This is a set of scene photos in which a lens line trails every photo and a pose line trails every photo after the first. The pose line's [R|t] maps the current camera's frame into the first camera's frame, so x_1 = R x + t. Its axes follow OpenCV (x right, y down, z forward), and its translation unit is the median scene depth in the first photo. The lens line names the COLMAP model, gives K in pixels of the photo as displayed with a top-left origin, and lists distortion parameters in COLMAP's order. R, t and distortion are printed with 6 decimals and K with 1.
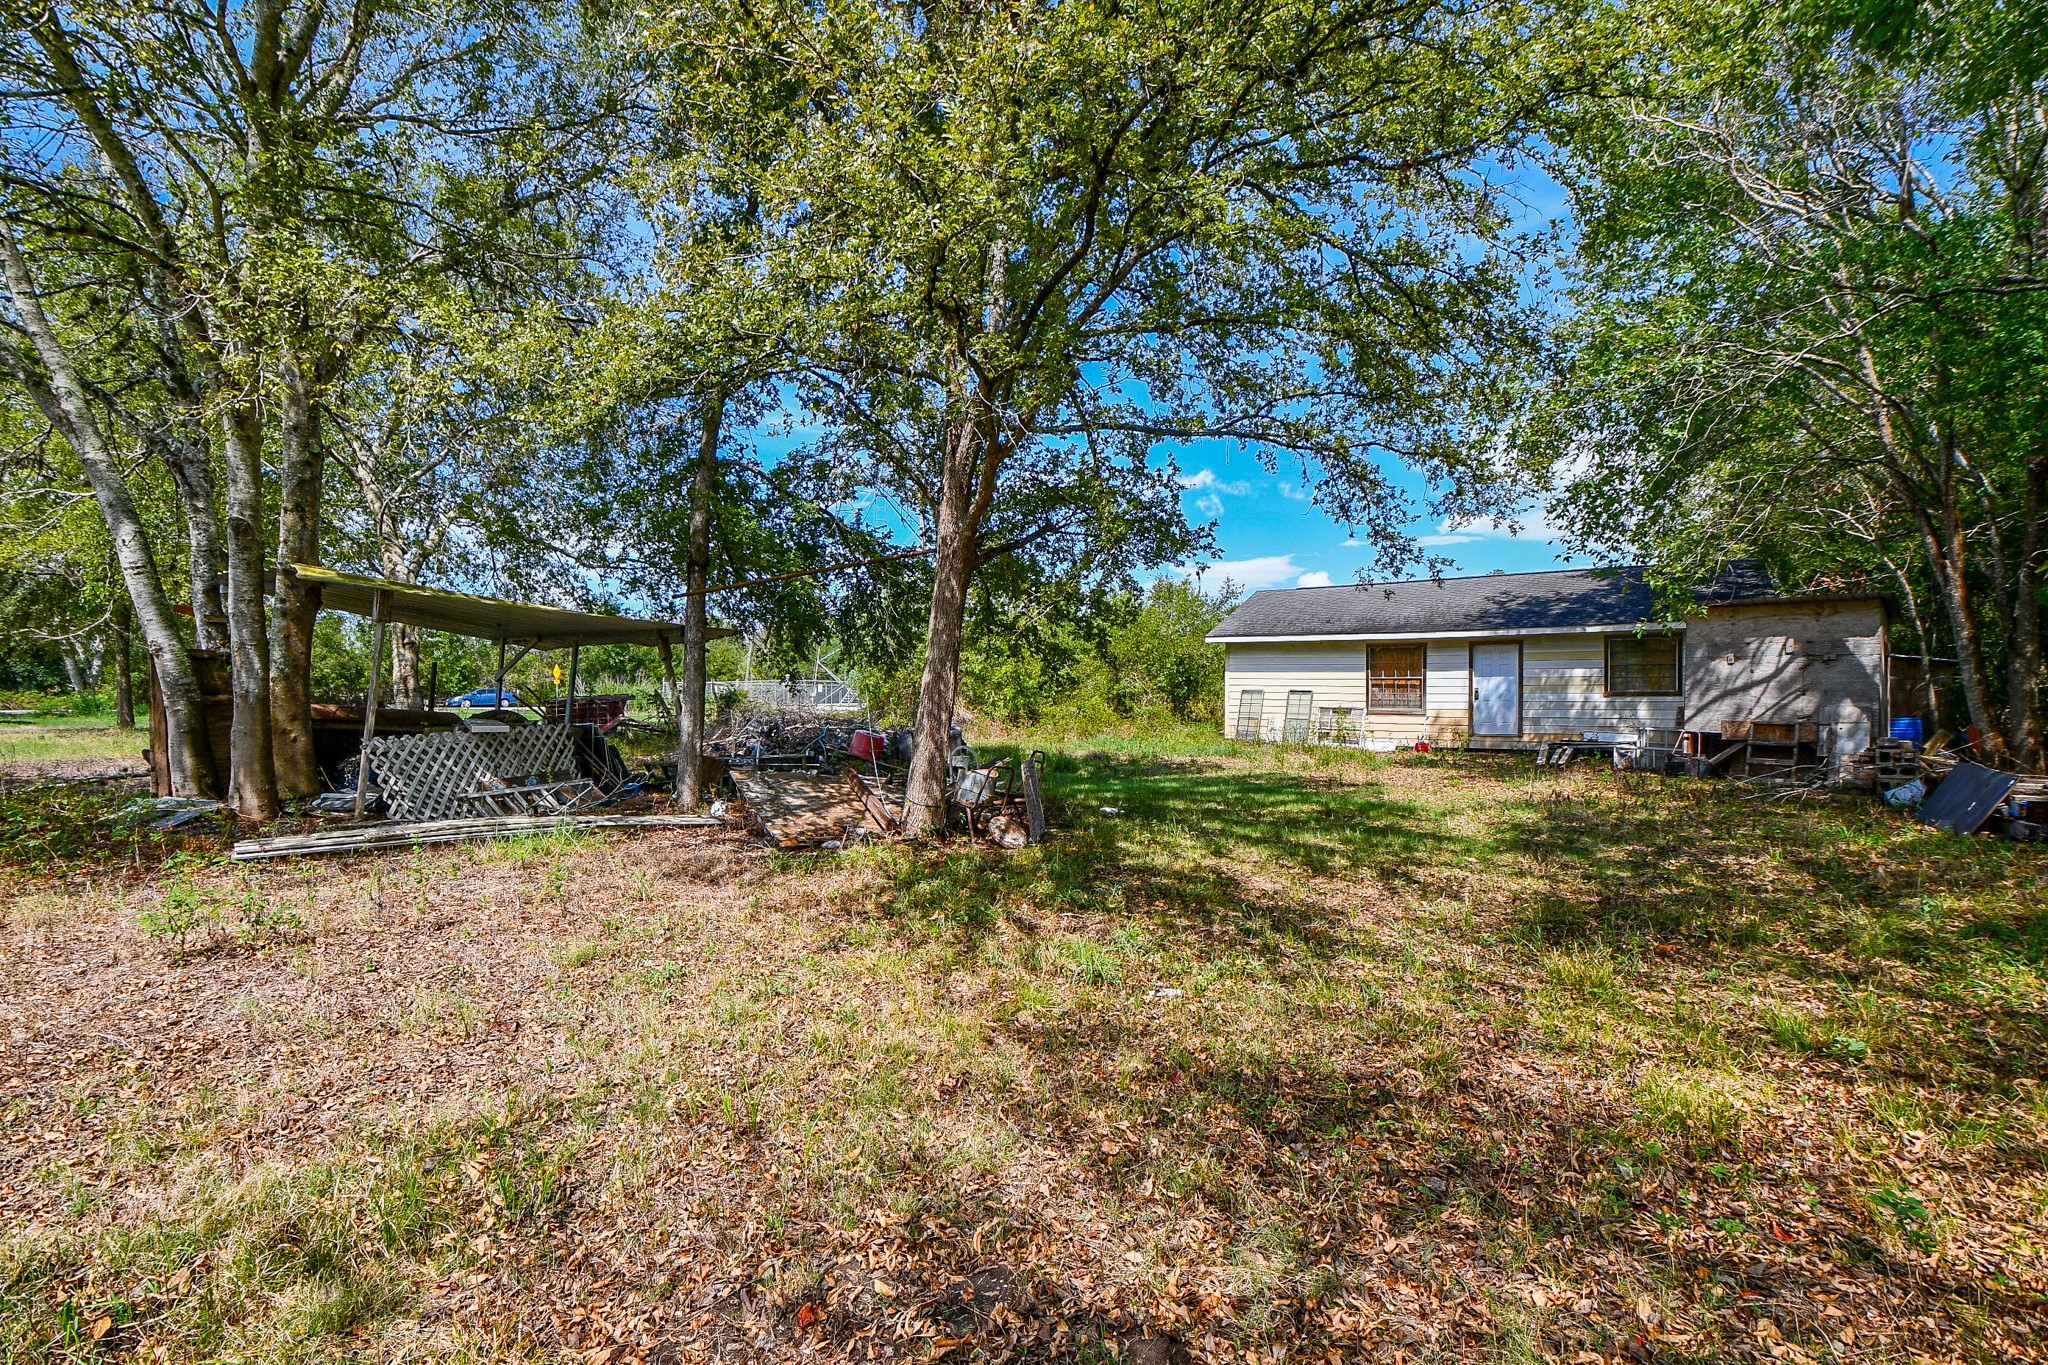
lens RADIAL K [[914.3, 0, 1014.7], [0, 914.3, 687.3], [0, 0, 1]] dist [0.002453, -0.000174]
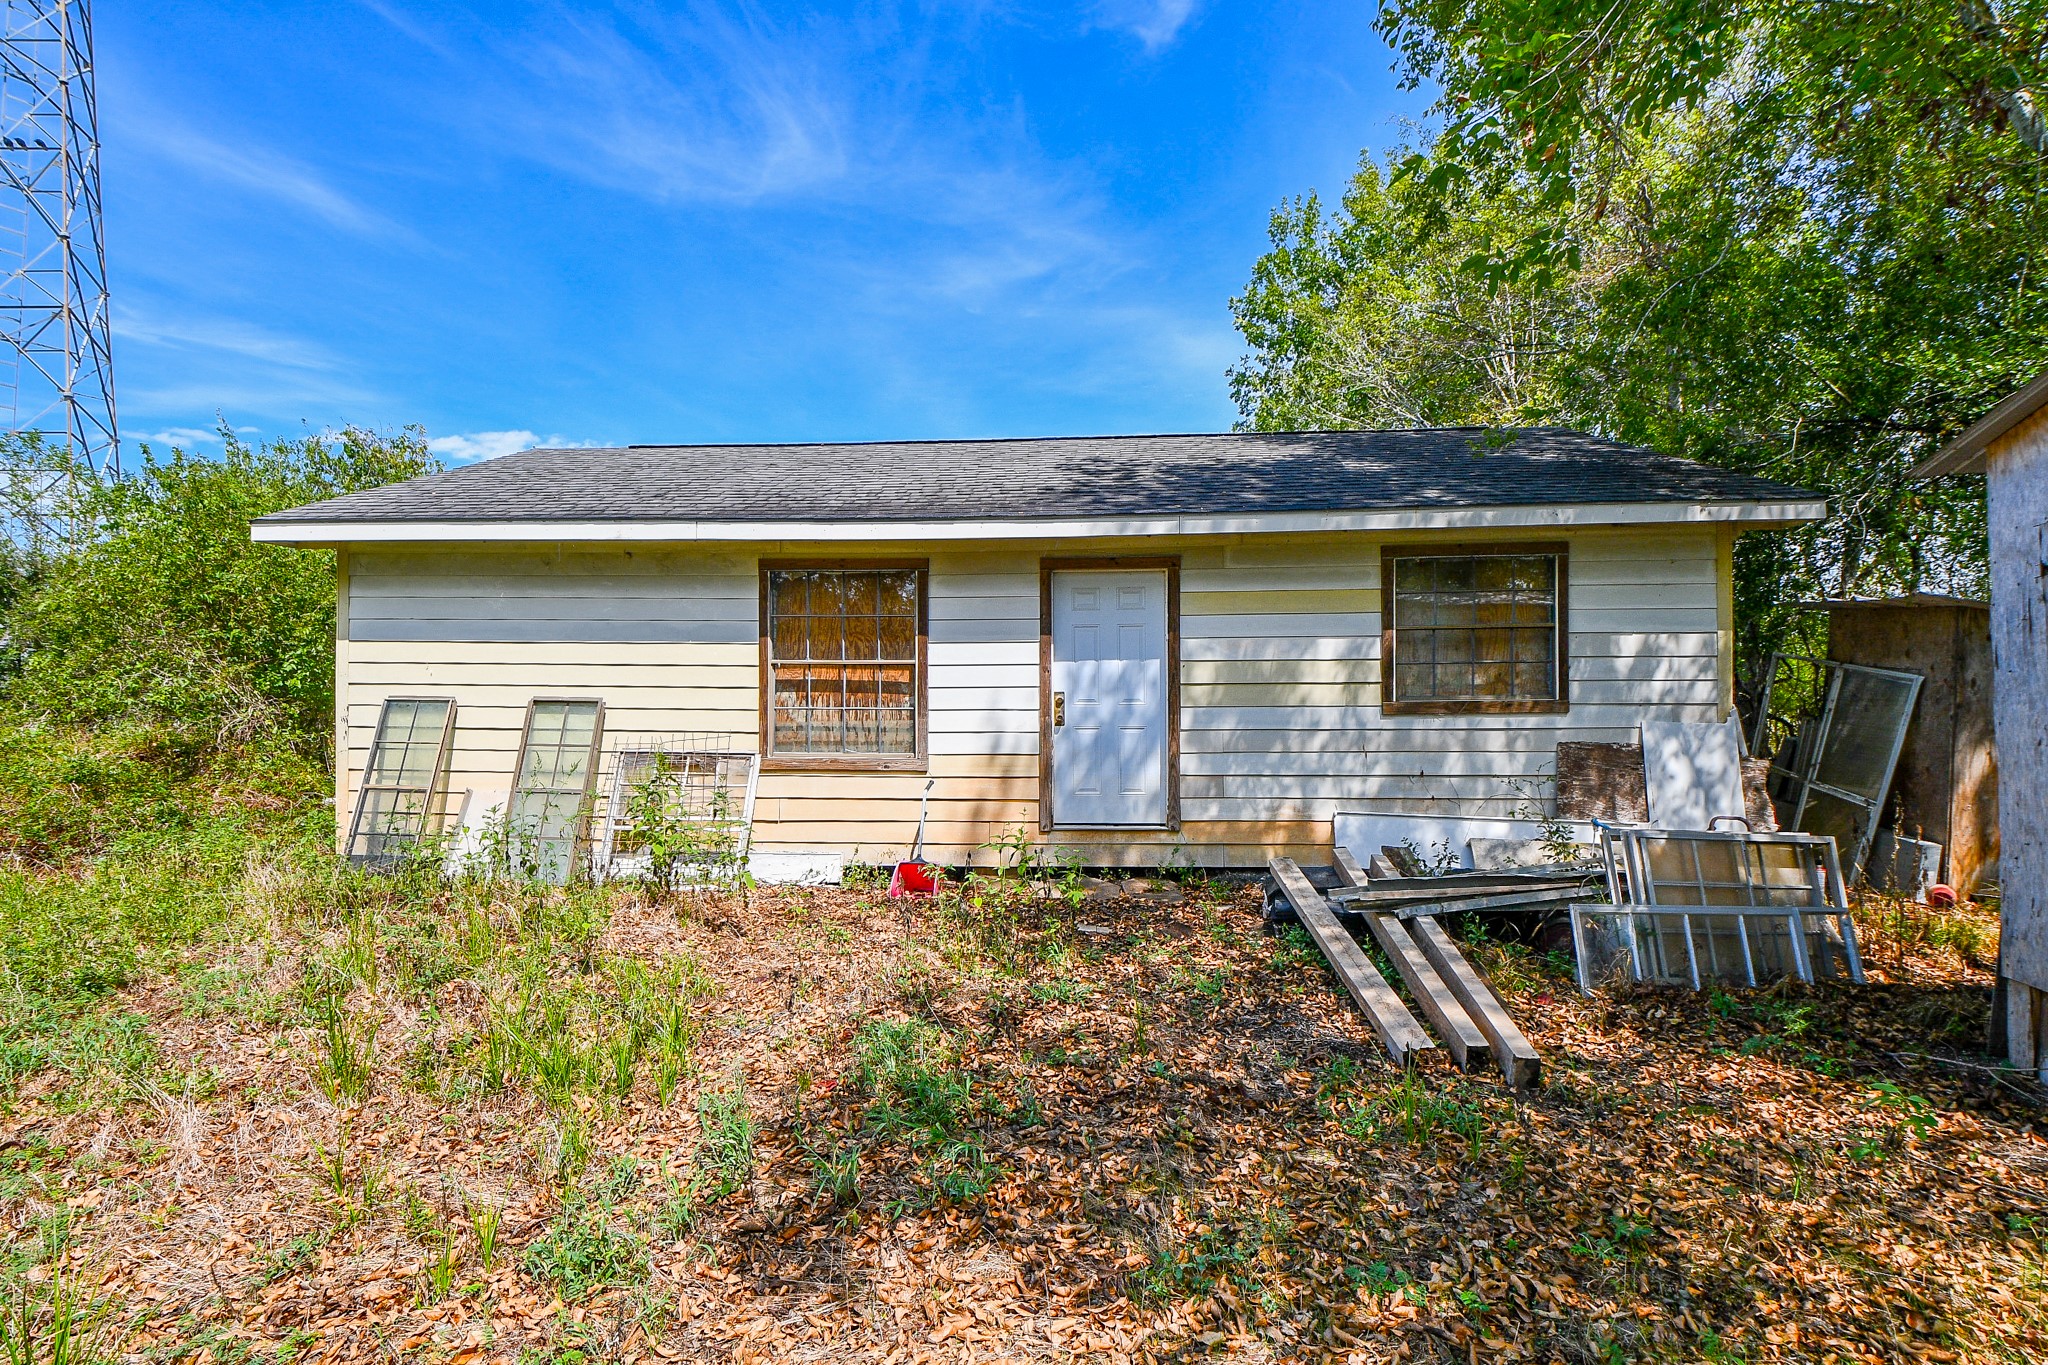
lens RADIAL K [[914.3, 0, 1014.7], [0, 914.3, 687.3], [0, 0, 1]] dist [0.002453, -0.000174]
pose [[0.910084, 0.001113, 0.414421, 0.338953], [-0.003639, 0.999979, 0.005307, -0.002913], [-0.414407, -0.006338, 0.910070, 0.679109]]
